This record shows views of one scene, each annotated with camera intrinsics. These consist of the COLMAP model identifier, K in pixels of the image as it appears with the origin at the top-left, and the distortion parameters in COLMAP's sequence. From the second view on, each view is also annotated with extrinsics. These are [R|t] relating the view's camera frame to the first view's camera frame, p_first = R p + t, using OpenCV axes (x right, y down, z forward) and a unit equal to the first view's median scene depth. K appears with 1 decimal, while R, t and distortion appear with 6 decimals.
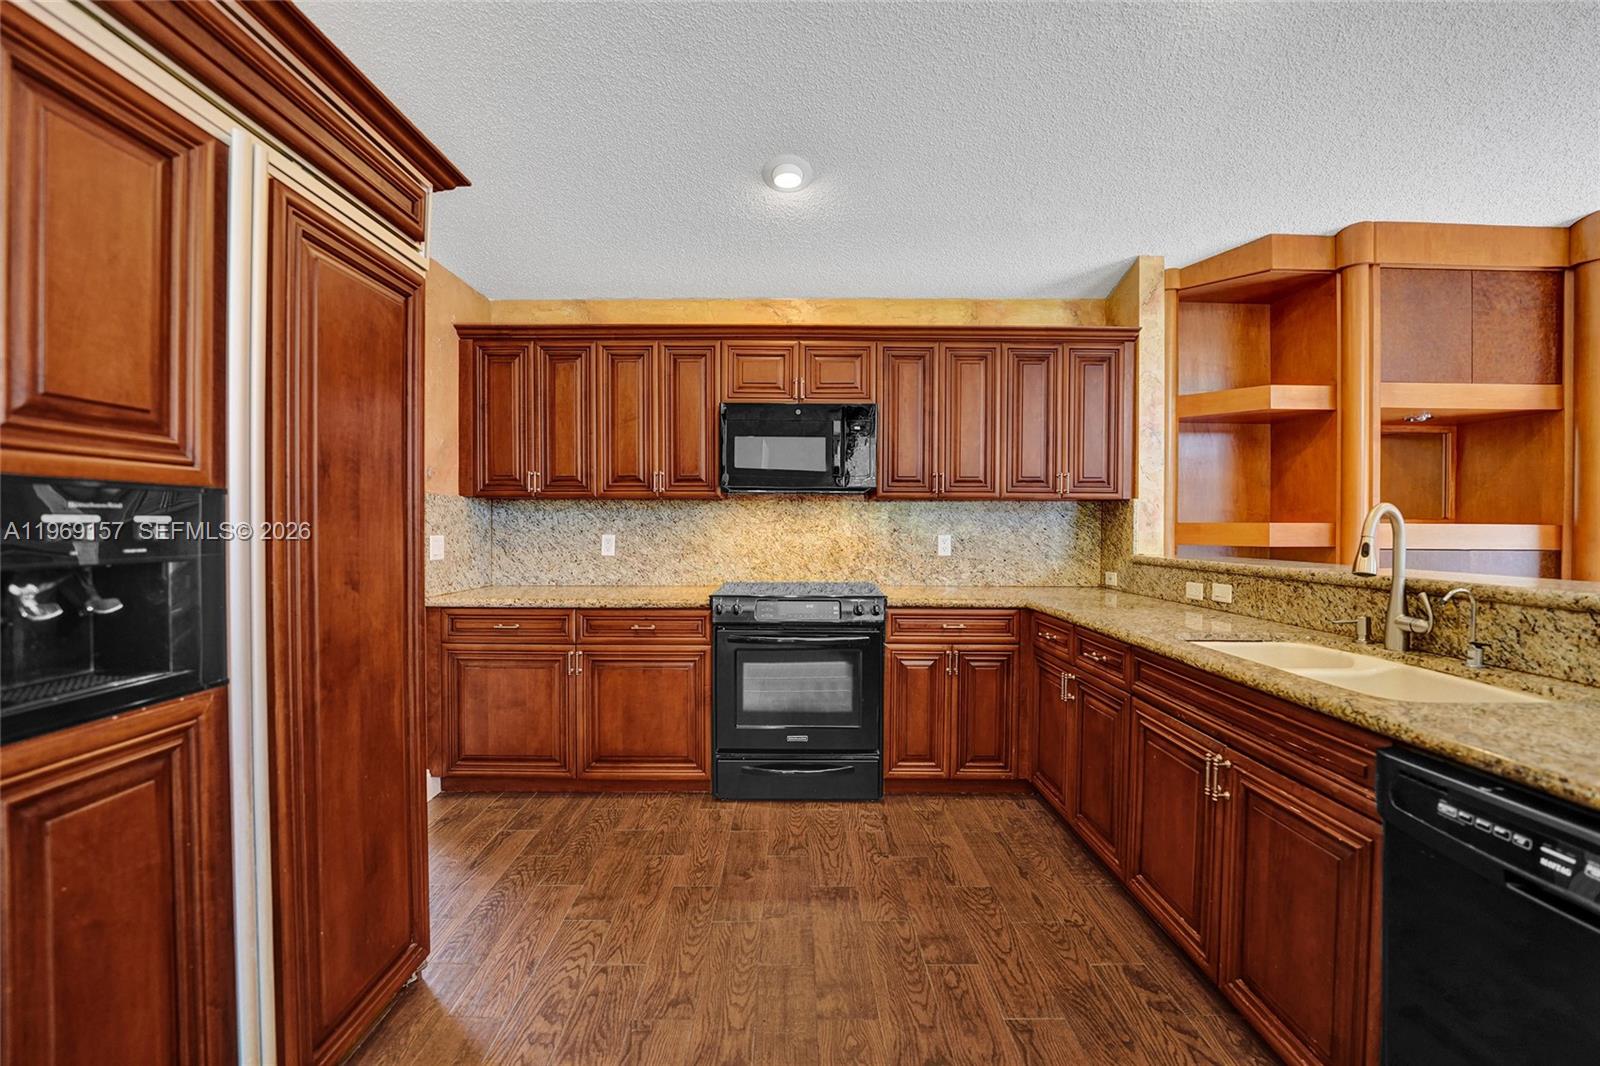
lens RADIAL K [[659.3, 0, 785.7], [0, 659.3, 527.0], [0, 0, 1]] dist [-0.026377, 0.000892]
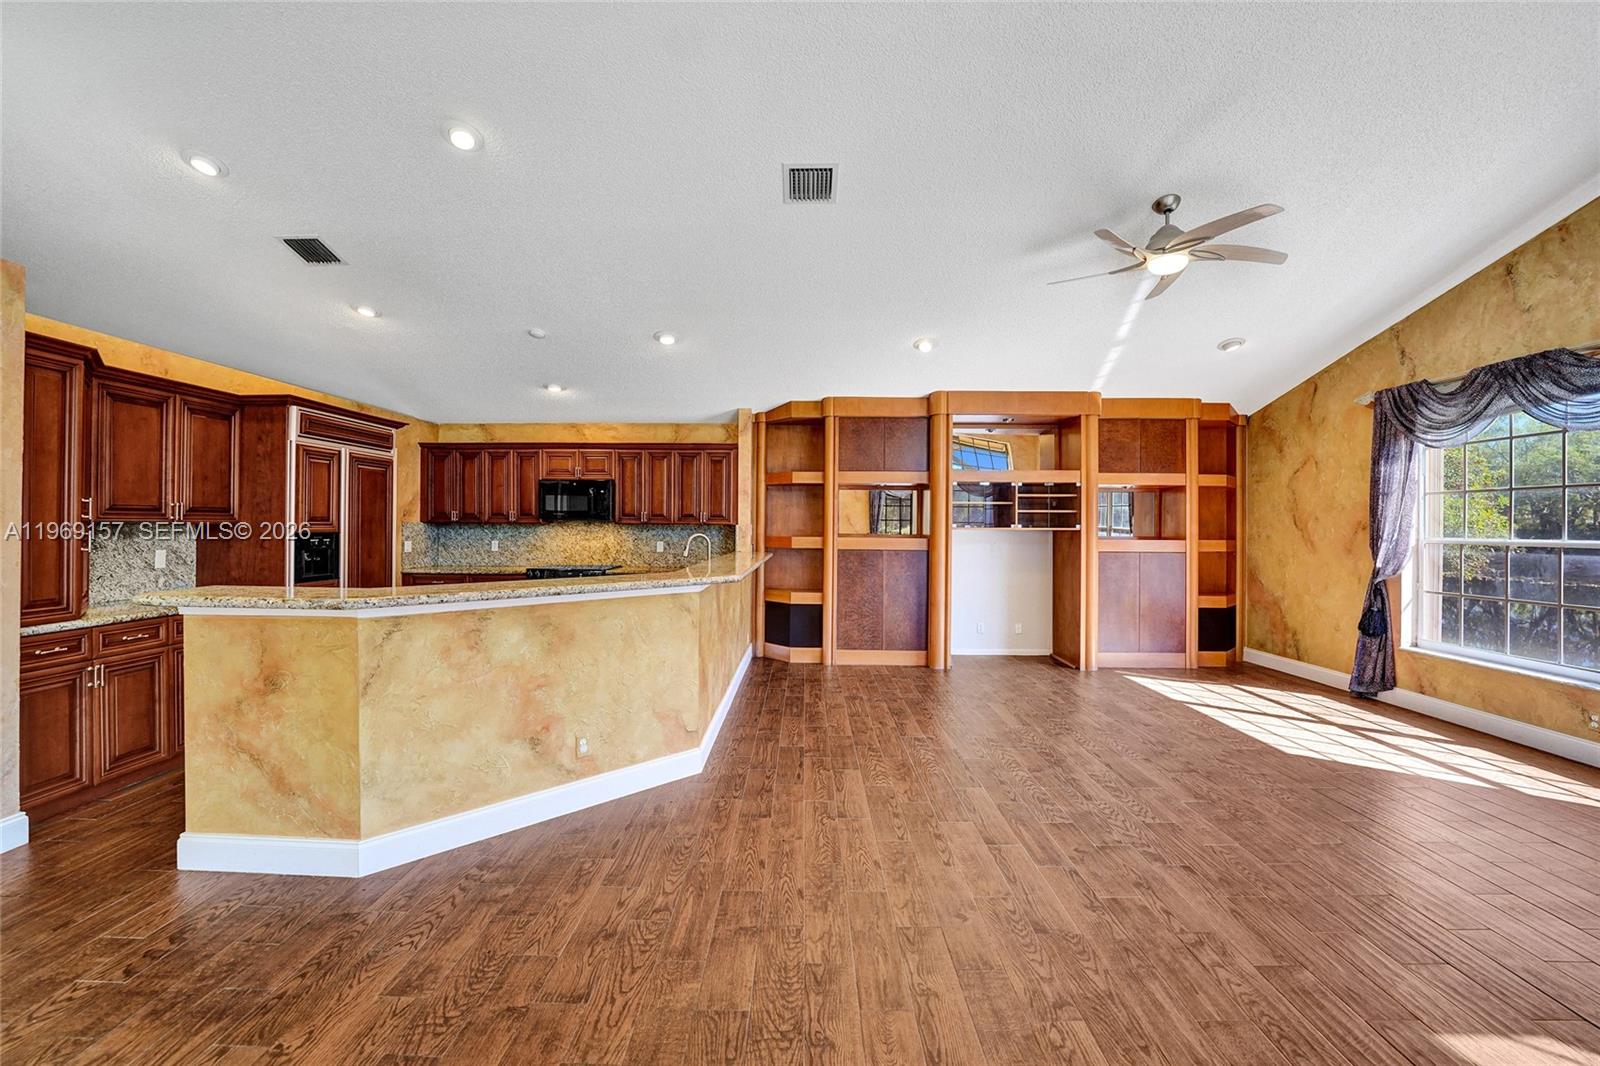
lens RADIAL K [[659.3, 0, 785.7], [0, 659.3, 527.0], [0, 0, 1]] dist [-0.026377, 0.000892]
pose [[0.999691, 0.002531, -0.024719, 0.742814], [-0.002593, 0.999993, -0.002506, -0.030846], [0.024712, 0.002569, 0.999691, -1.100494]]
